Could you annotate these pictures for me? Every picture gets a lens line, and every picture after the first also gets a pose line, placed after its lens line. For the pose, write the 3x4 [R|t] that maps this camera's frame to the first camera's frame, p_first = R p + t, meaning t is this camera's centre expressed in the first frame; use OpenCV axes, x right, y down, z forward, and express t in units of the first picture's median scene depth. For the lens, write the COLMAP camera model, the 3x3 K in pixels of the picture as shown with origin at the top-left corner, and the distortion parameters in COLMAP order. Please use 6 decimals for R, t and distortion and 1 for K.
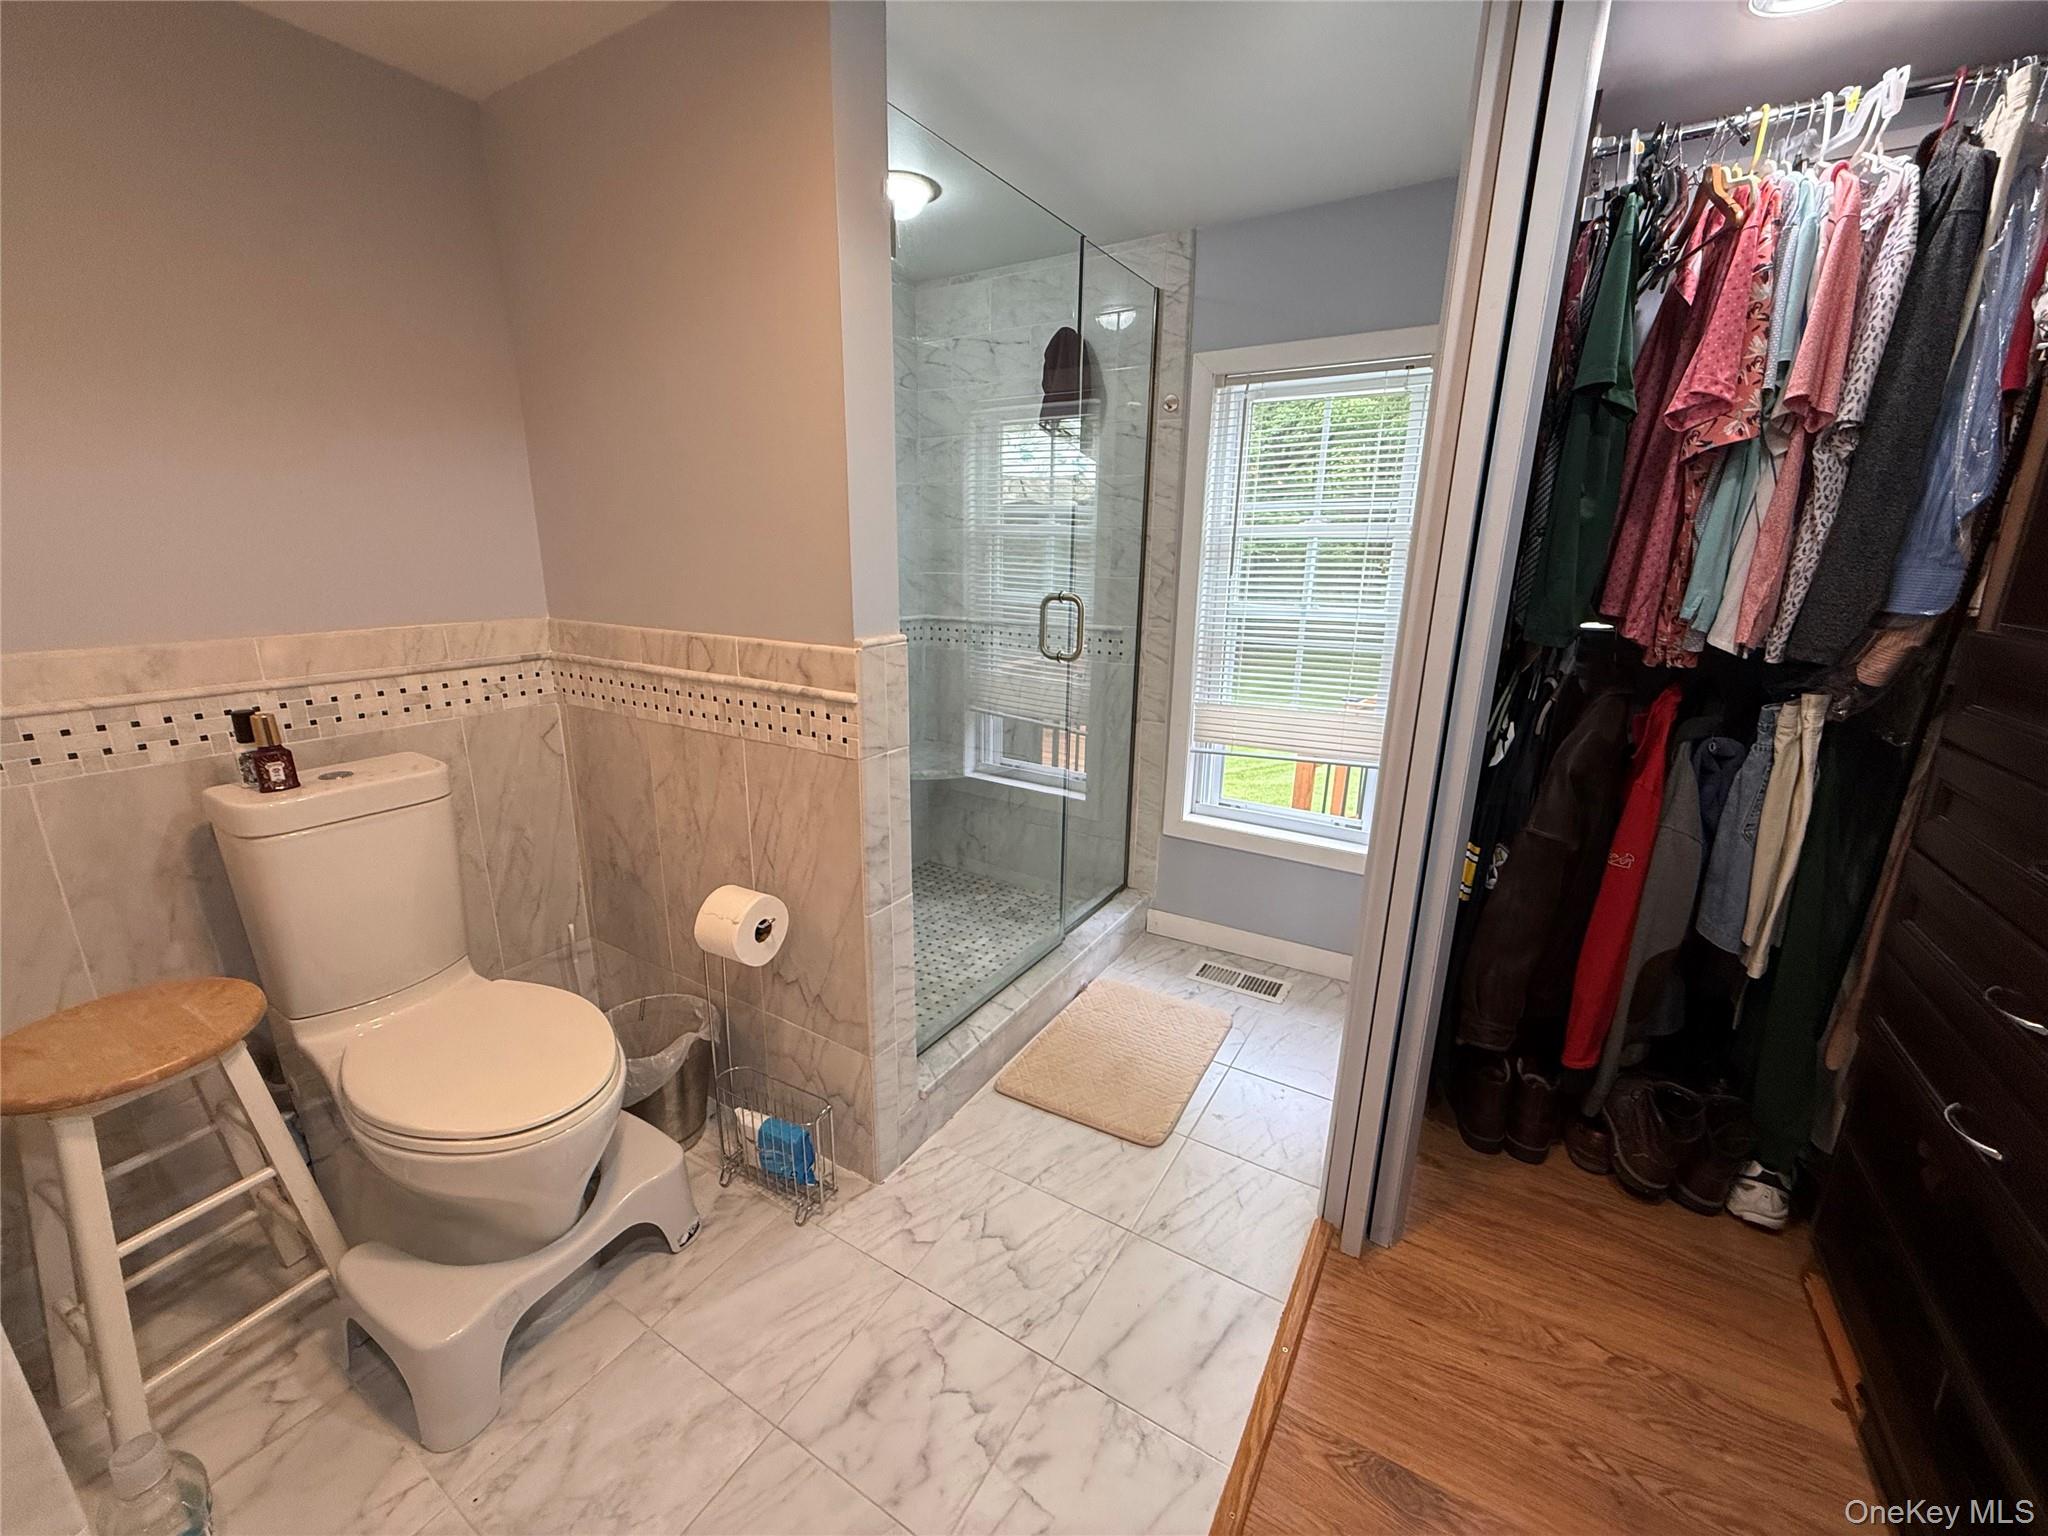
lens RADIAL K [[804.1, 0, 1024.0], [0, 804.1, 768.0], [0, 0, 1]] dist [-0.003280, -0.000532]
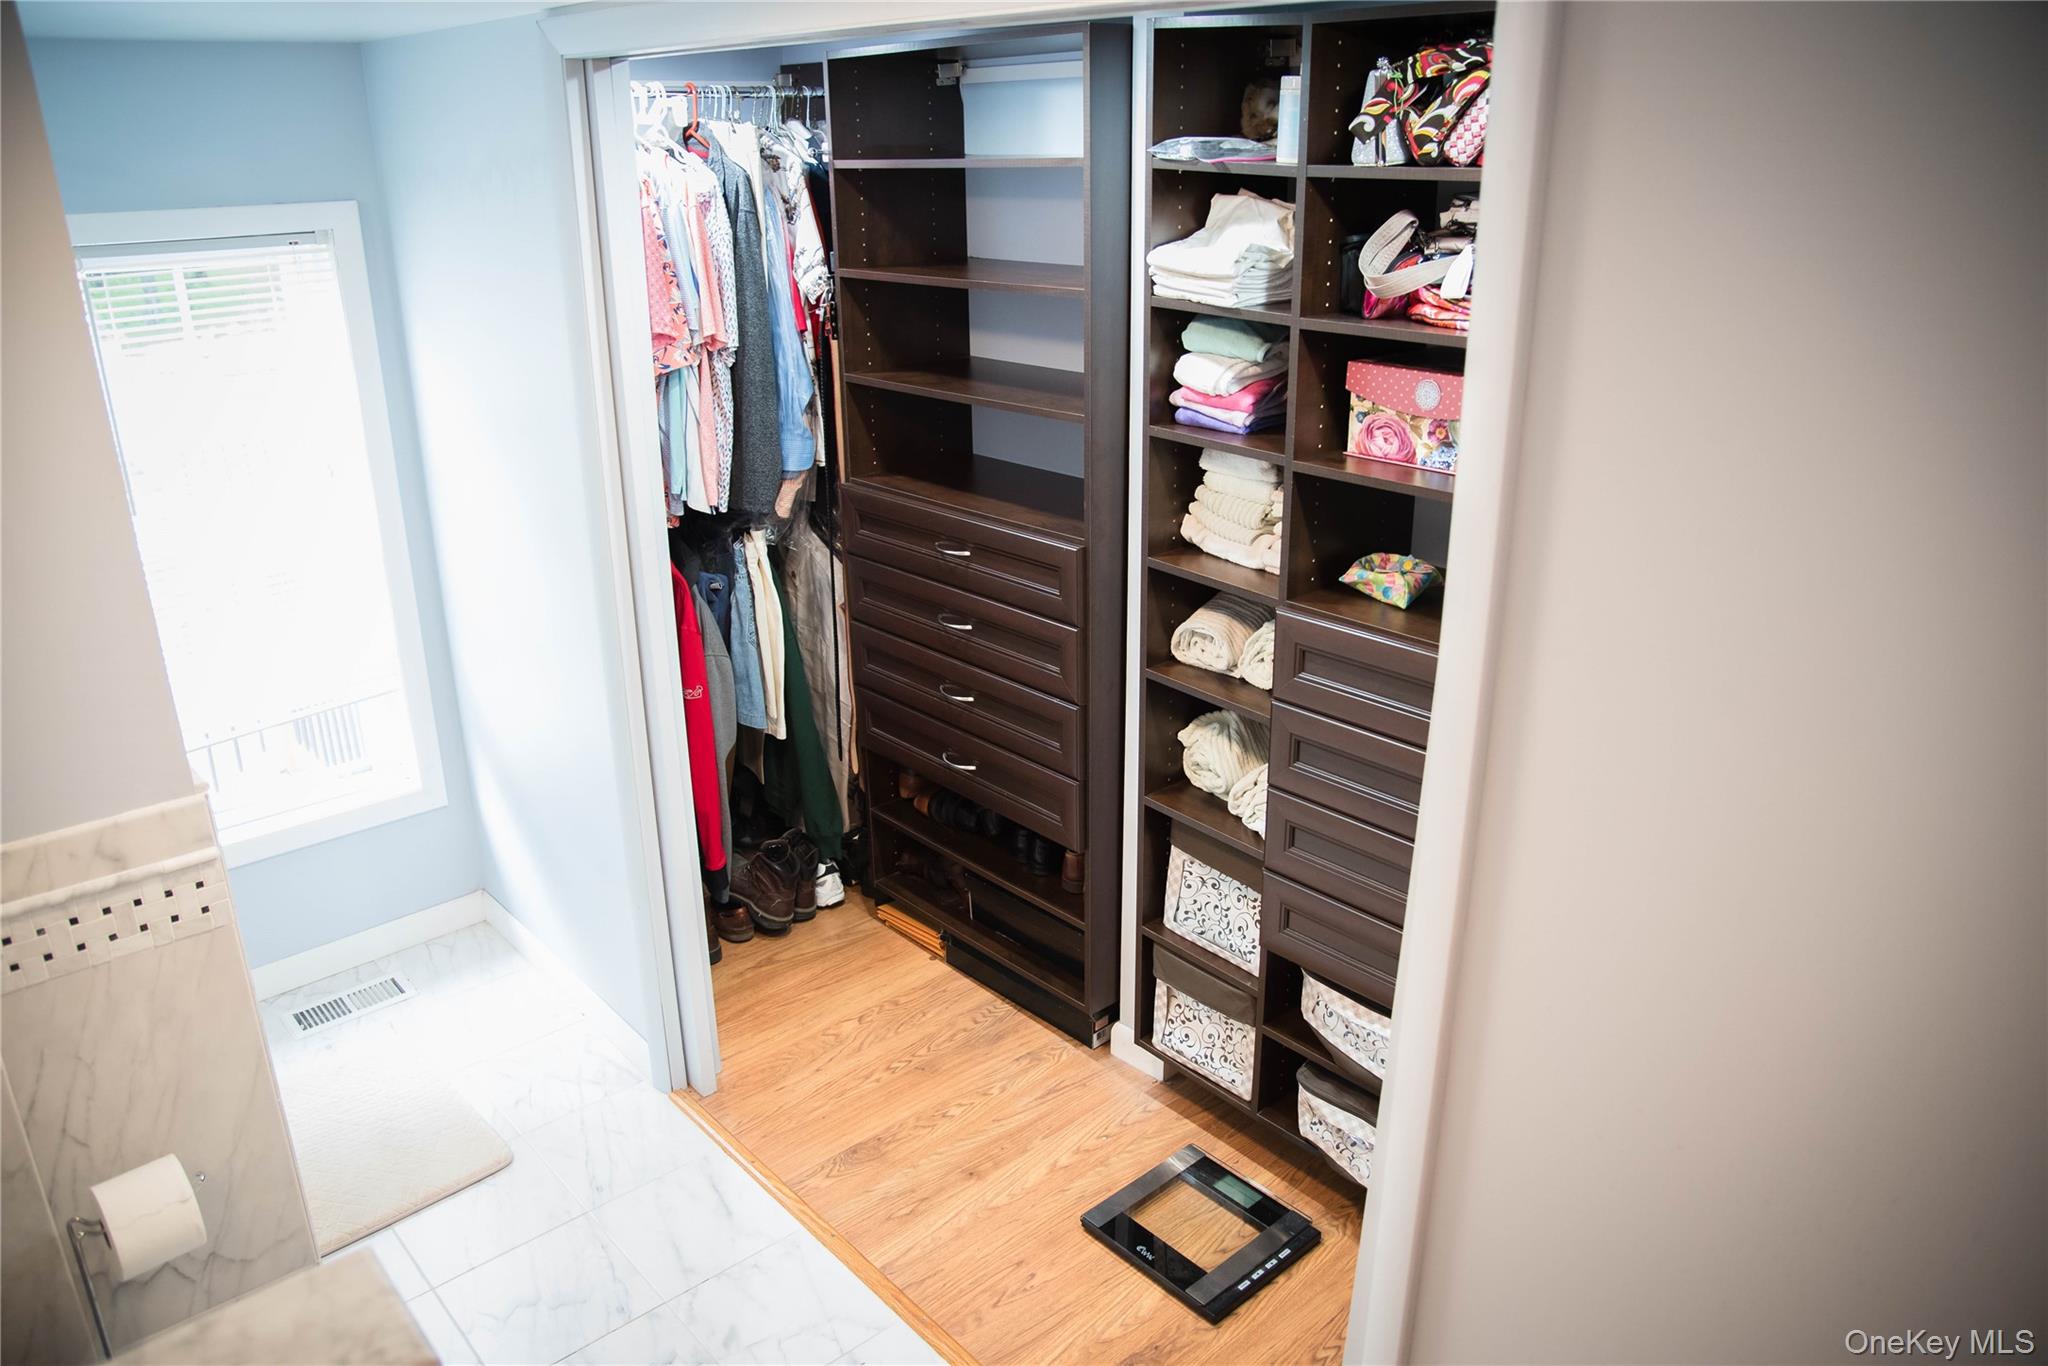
lens RADIAL K [[1403.6, 0, 1025.4], [0, 1403.6, 689.2], [0, 0, 1]] dist [-0.114191, 0.064054]
pose [[0.286226, -0.353872, 0.890421, -1.057837], [0.257841, 0.923467, 0.284122, -0.387812], [-0.922818, 0.148264, 0.355564, -0.213988]]
